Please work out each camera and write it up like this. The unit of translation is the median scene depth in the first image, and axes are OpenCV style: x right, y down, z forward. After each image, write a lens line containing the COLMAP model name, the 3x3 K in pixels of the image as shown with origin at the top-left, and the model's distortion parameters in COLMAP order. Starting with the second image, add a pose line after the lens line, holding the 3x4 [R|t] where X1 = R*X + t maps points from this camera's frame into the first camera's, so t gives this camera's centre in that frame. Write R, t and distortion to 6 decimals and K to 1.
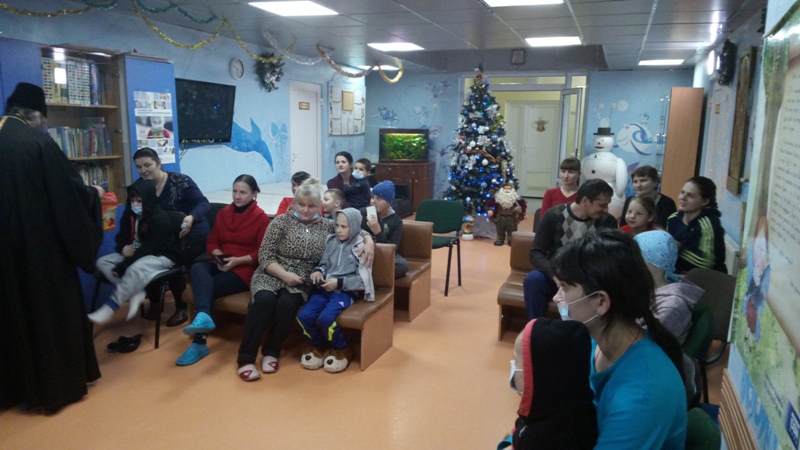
lens RADIAL K [[586.9, 0, 399.9], [0, 586.9, 242.5], [0, 0, 1]] dist [0.052191, -0.141366]
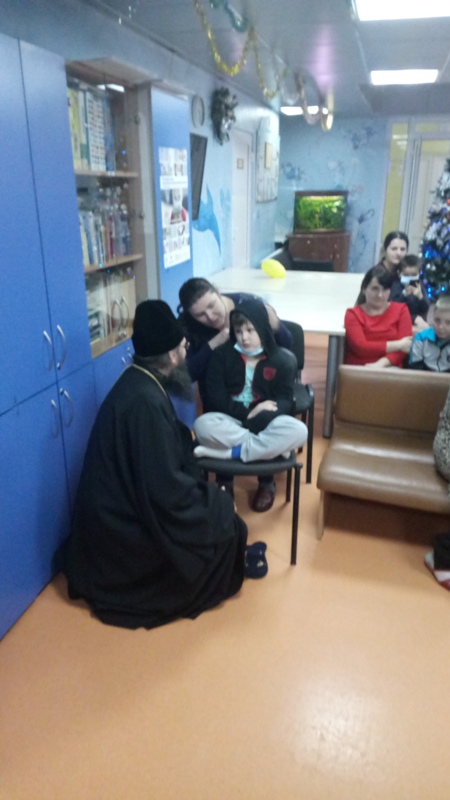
lens RADIAL K [[600.4, 0, 225.0], [0, 600.4, 400.0], [0, 0, 1]] dist [0.051403, -0.110411]
pose [[0.993751, -0.056729, 0.096131, -0.275058], [0.041435, 0.987169, 0.154212, -0.053030], [-0.103646, -0.149265, 0.983350, 0.193206]]
